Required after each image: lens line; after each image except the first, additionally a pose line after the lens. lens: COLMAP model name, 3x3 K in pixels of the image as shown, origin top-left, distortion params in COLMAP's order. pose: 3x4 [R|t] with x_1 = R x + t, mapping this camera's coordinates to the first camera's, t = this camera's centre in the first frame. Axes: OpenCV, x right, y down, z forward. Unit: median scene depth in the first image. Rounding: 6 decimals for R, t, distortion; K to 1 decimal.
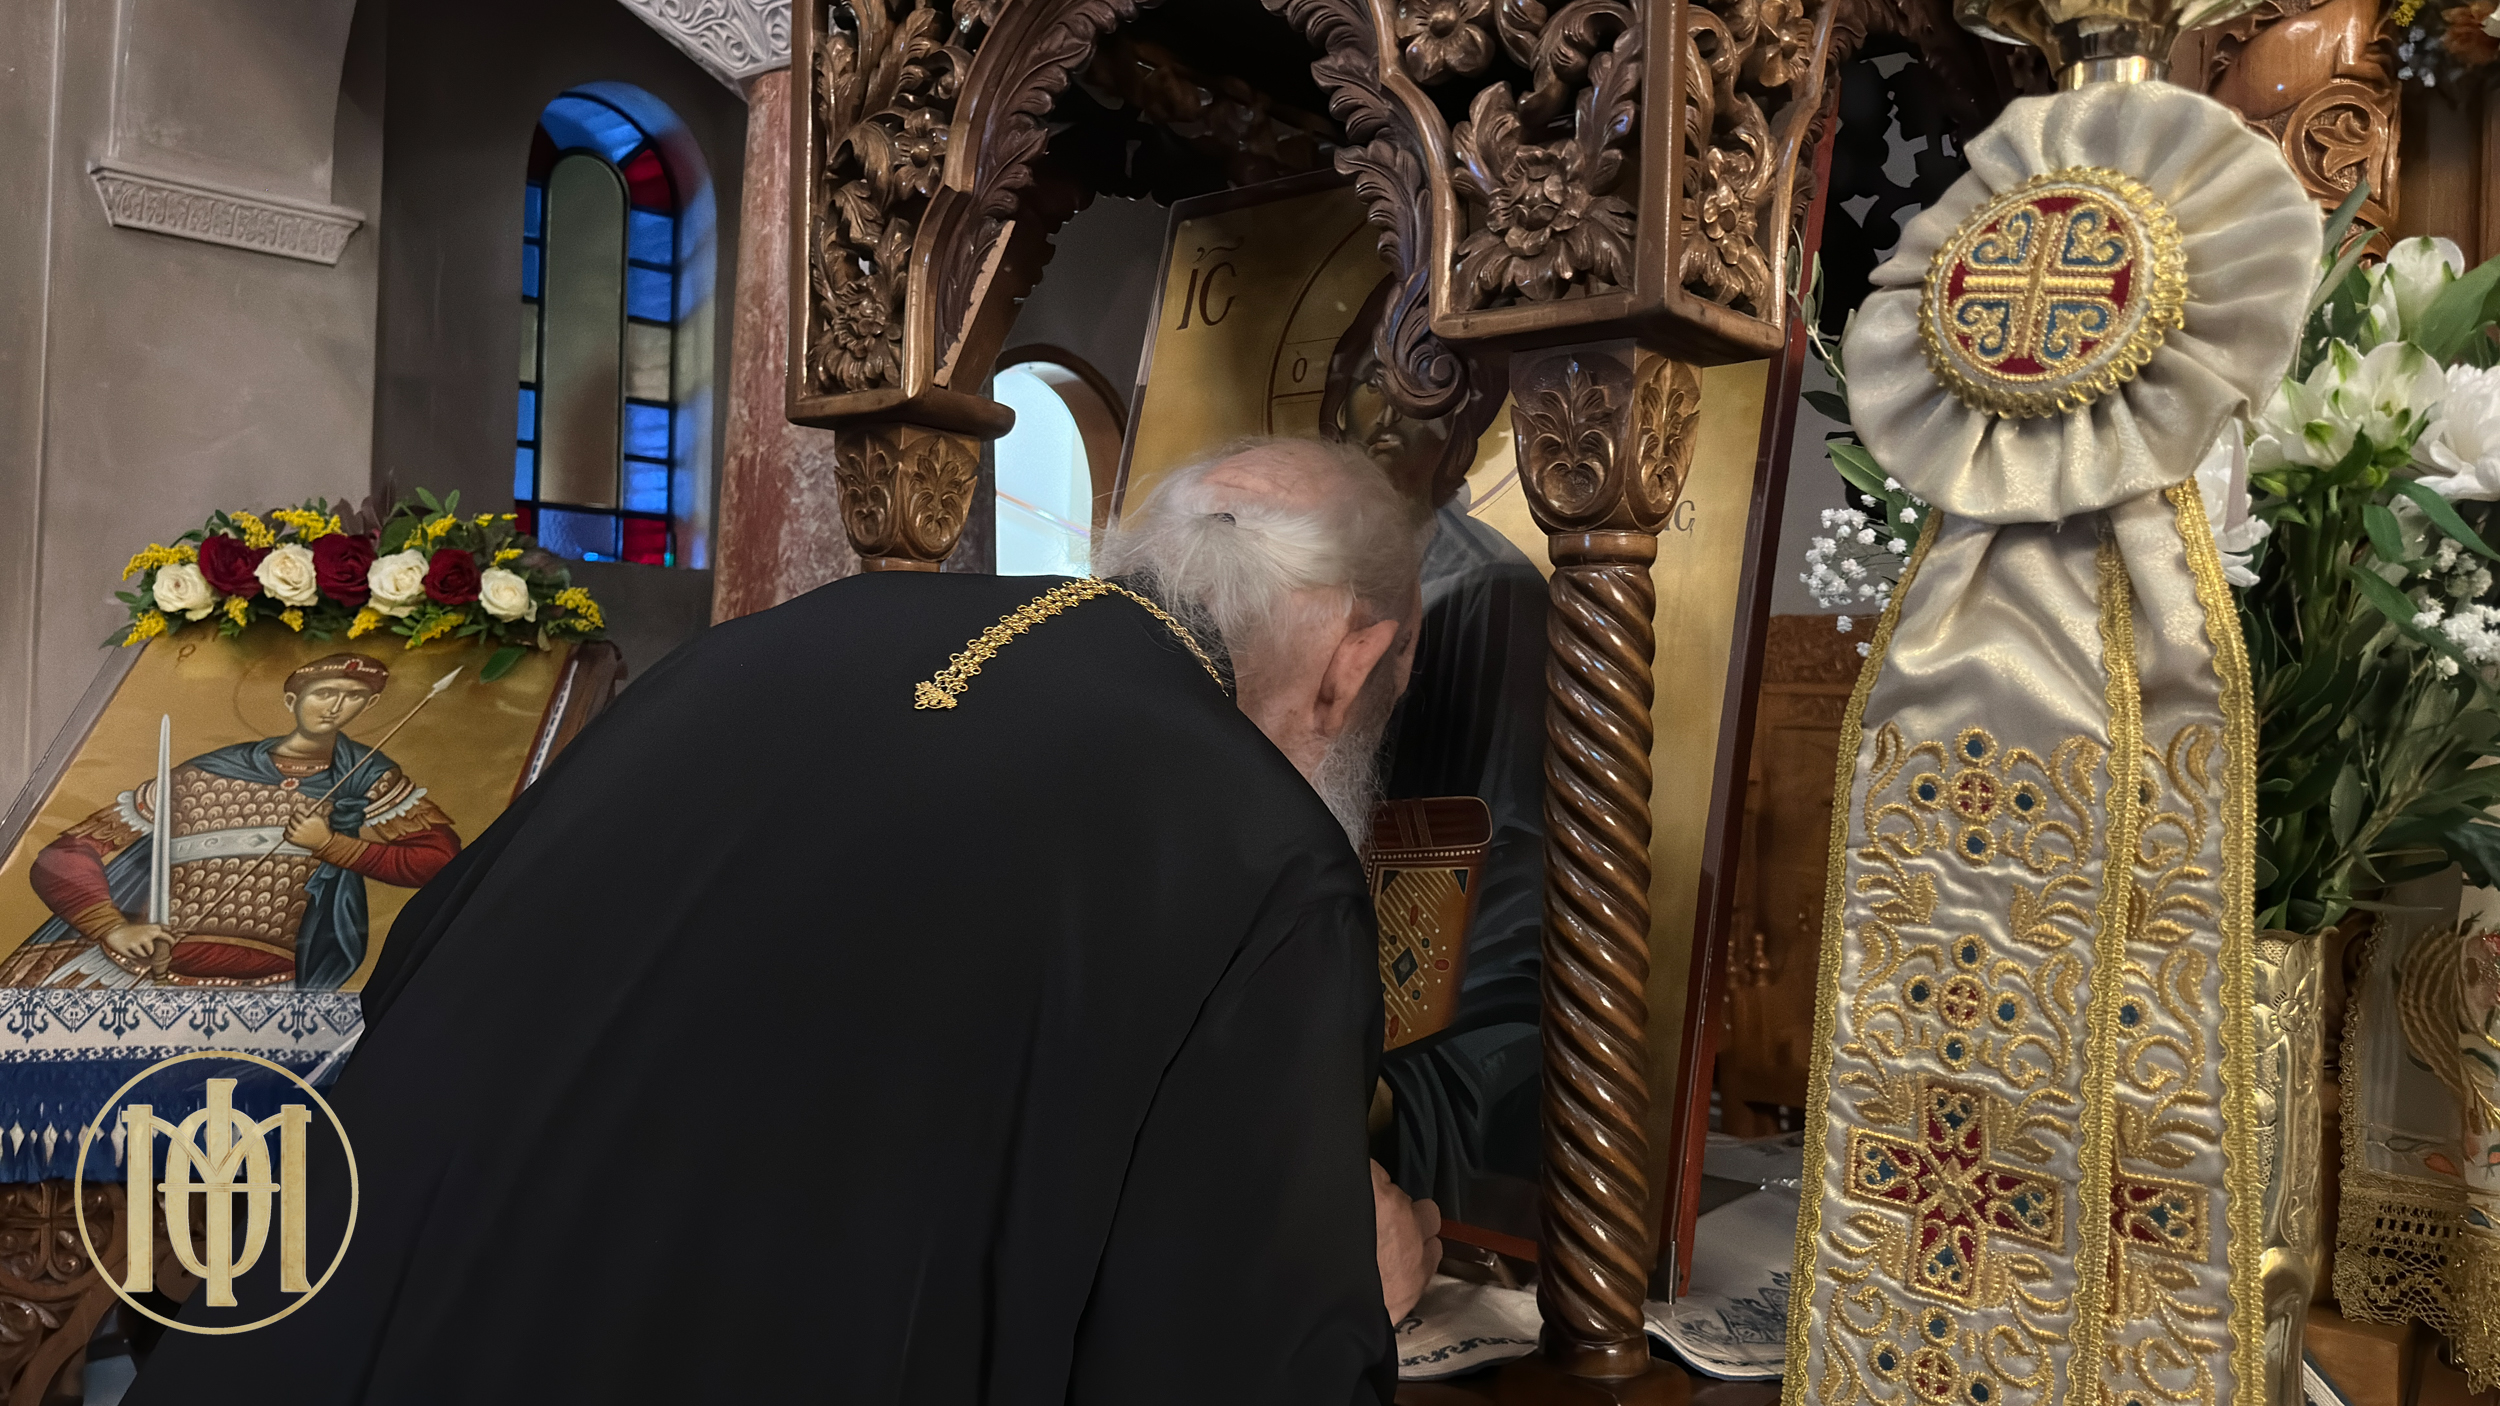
lens RADIAL K [[1824.1, 0, 1257.1], [0, 1824.1, 671.0], [0, 0, 1]] dist [0.085098, -0.126114]
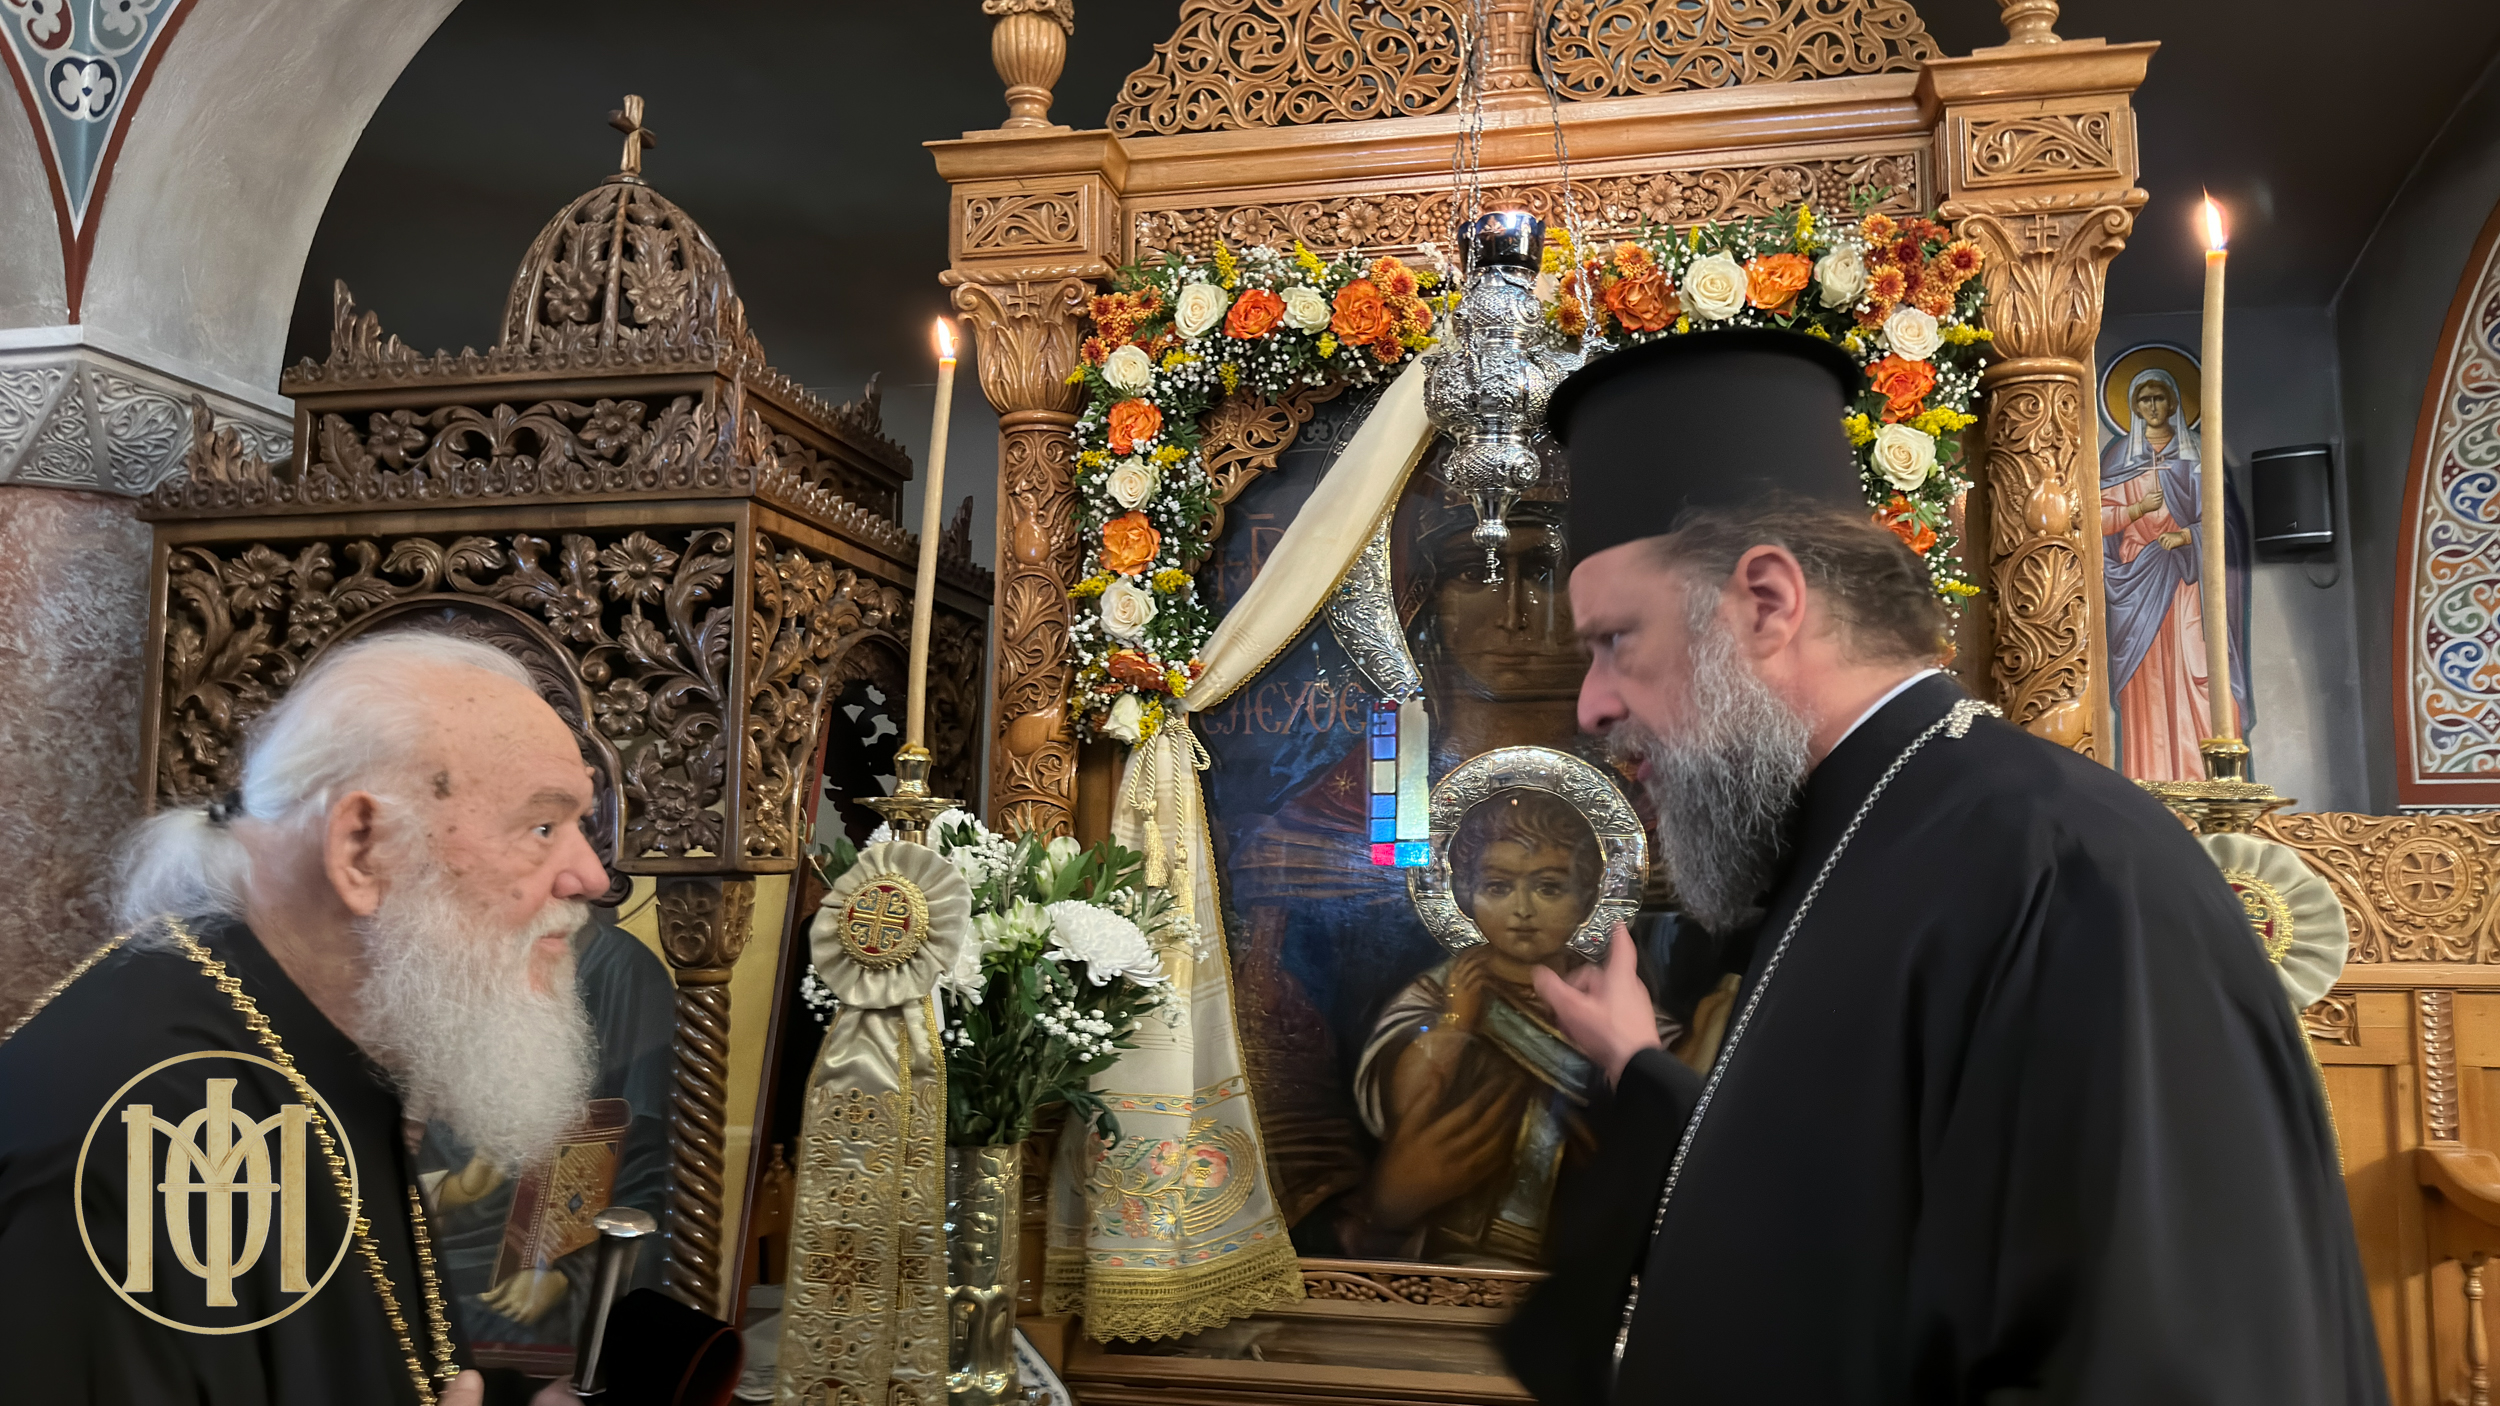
lens RADIAL K [[1824.1, 0, 1296.5], [0, 1824.1, 667.2], [0, 0, 1]] dist [0.085098, -0.126114]
pose [[0.869131, 0.032204, 0.493532, -0.204980], [0.013969, 0.995881, -0.089583, -0.175921], [-0.494385, 0.084754, 0.865102, -0.889124]]
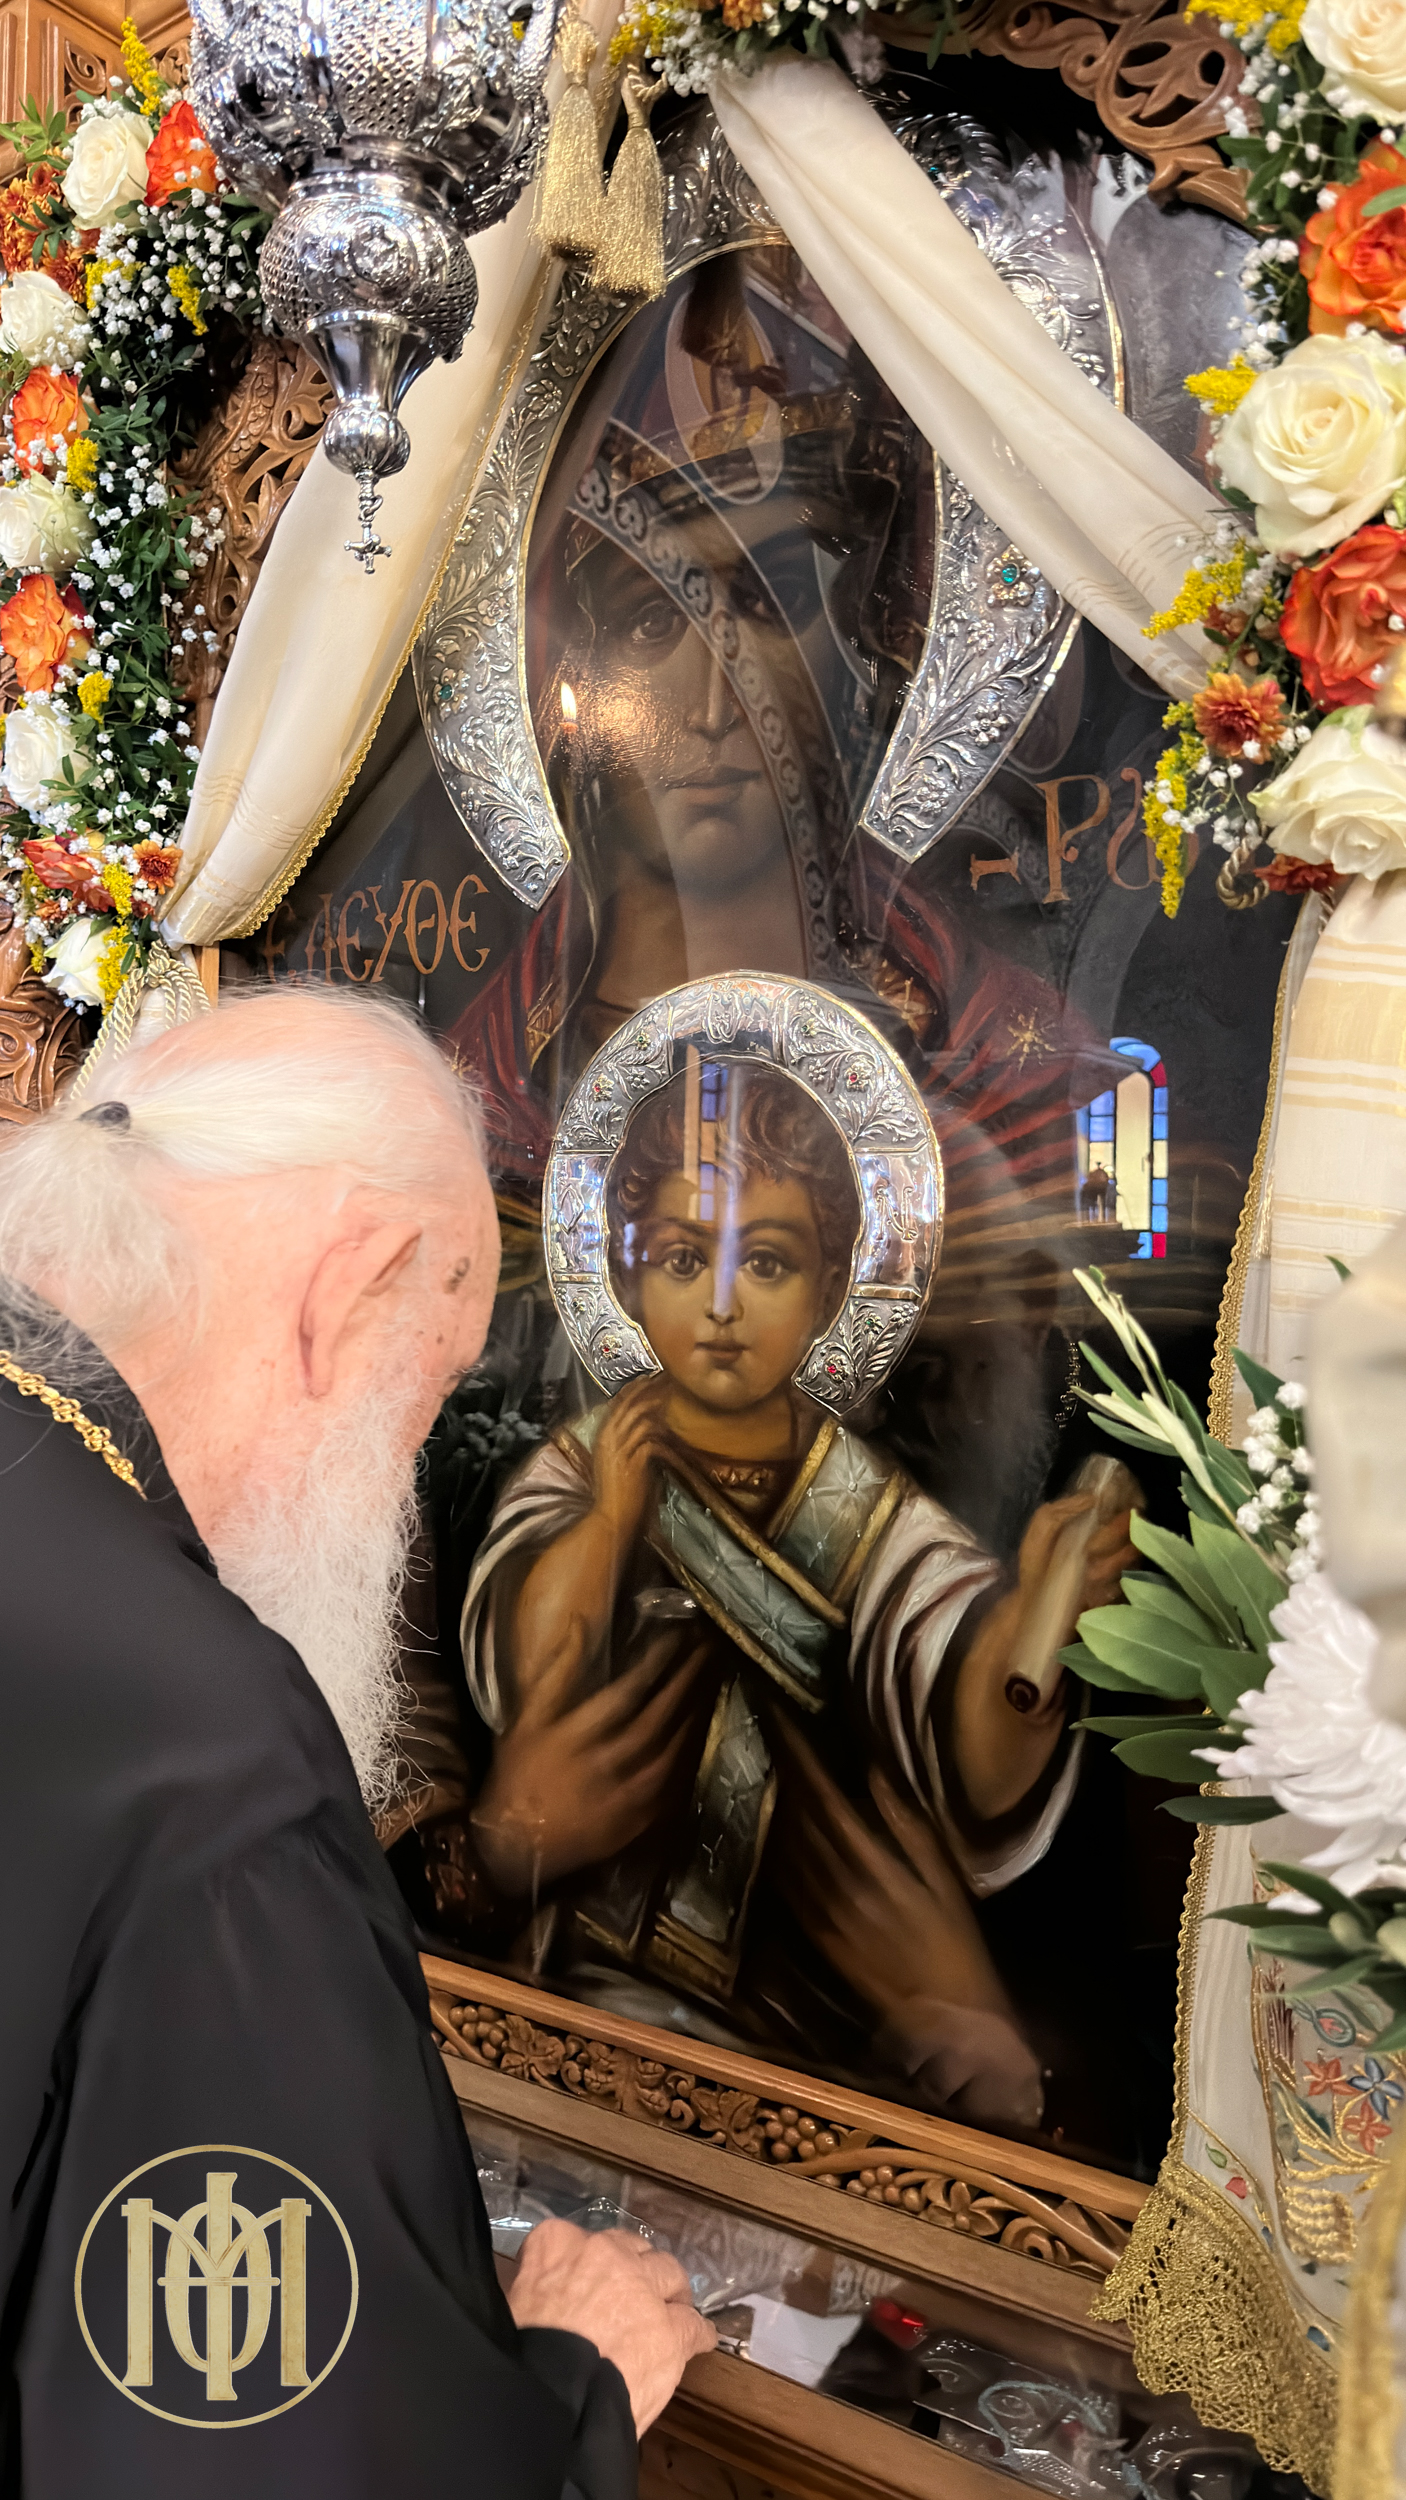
lens RADIAL K [[1824.1, 0, 731.5], [0, 1824.1, 1248.3], [0, 0, 1]] dist [0.085098, -0.126114]
pose [[0.997203, -0.013720, 0.073467, 0.843778], [0.013581, 0.999905, 0.002401, -0.125185], [-0.073493, -0.001397, 0.997295, -0.288217]]
